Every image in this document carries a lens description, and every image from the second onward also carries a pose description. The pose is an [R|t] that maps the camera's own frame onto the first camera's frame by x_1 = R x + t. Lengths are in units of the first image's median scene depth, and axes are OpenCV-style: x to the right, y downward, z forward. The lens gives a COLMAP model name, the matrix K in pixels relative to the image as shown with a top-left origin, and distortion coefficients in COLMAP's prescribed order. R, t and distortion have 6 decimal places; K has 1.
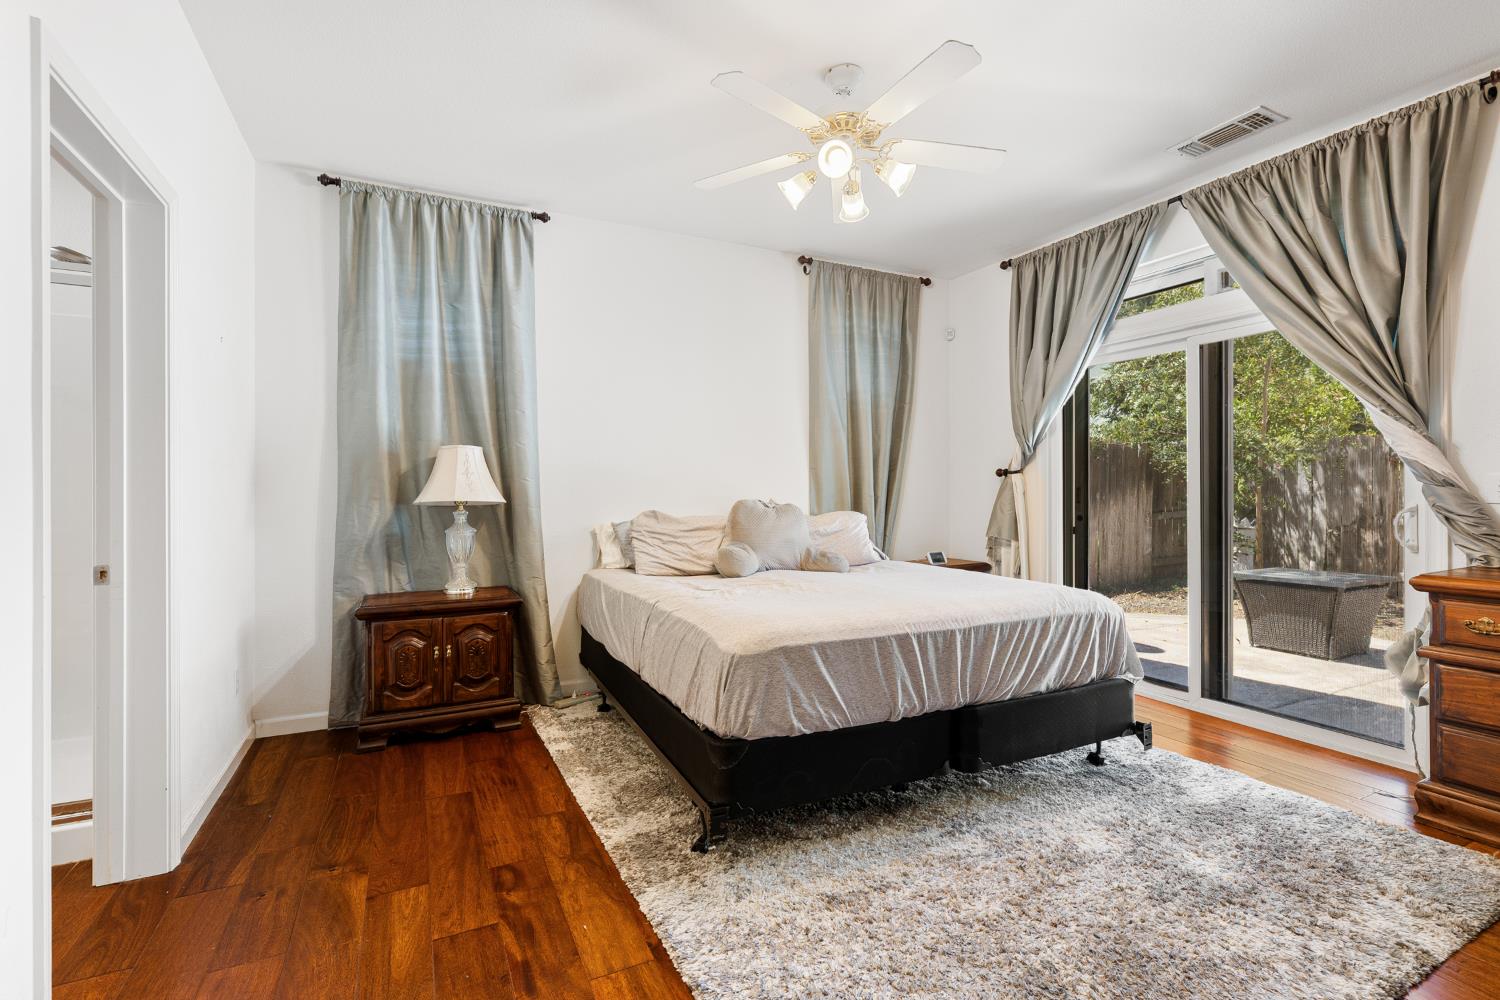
lens RADIAL K [[683.7, 0, 745.5], [0, 683.7, 492.2], [0, 0, 1]] dist [-0.002961, 0.000608]
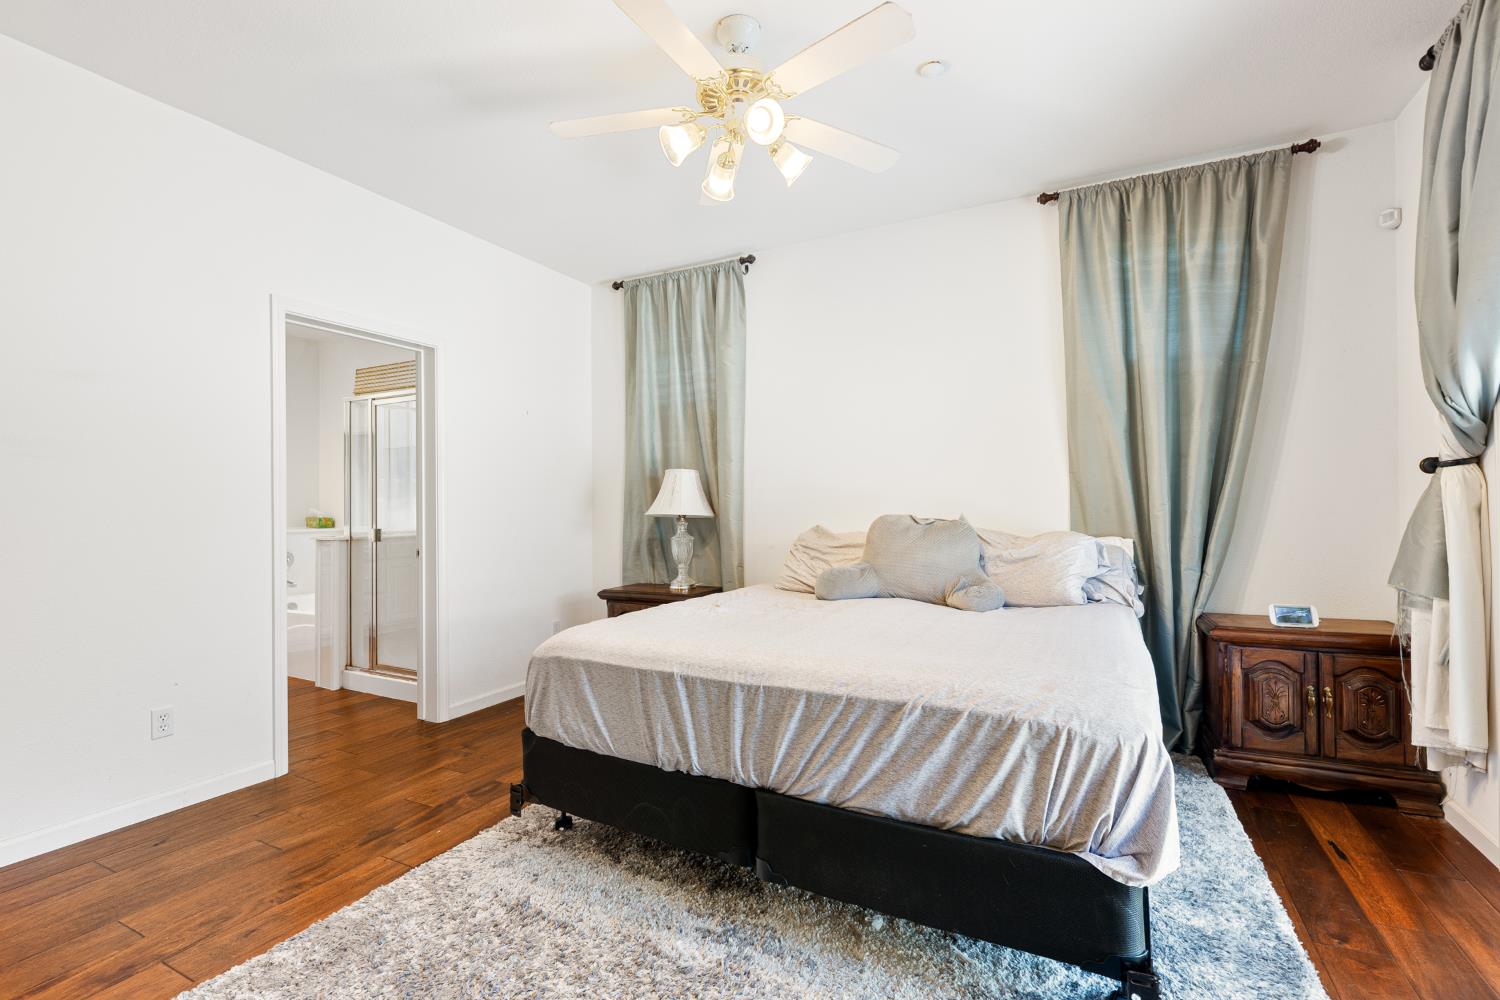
lens RADIAL K [[676.4, 0, 746.9], [0, 676.4, 503.6], [0, 0, 1]] dist [-0.002006, 0.000530]
pose [[0.591228, -0.005718, -0.806484, 0.859964], [0.005965, 0.999979, -0.002717, -0.002712], [0.806482, -0.003204, 0.591250, 0.503938]]
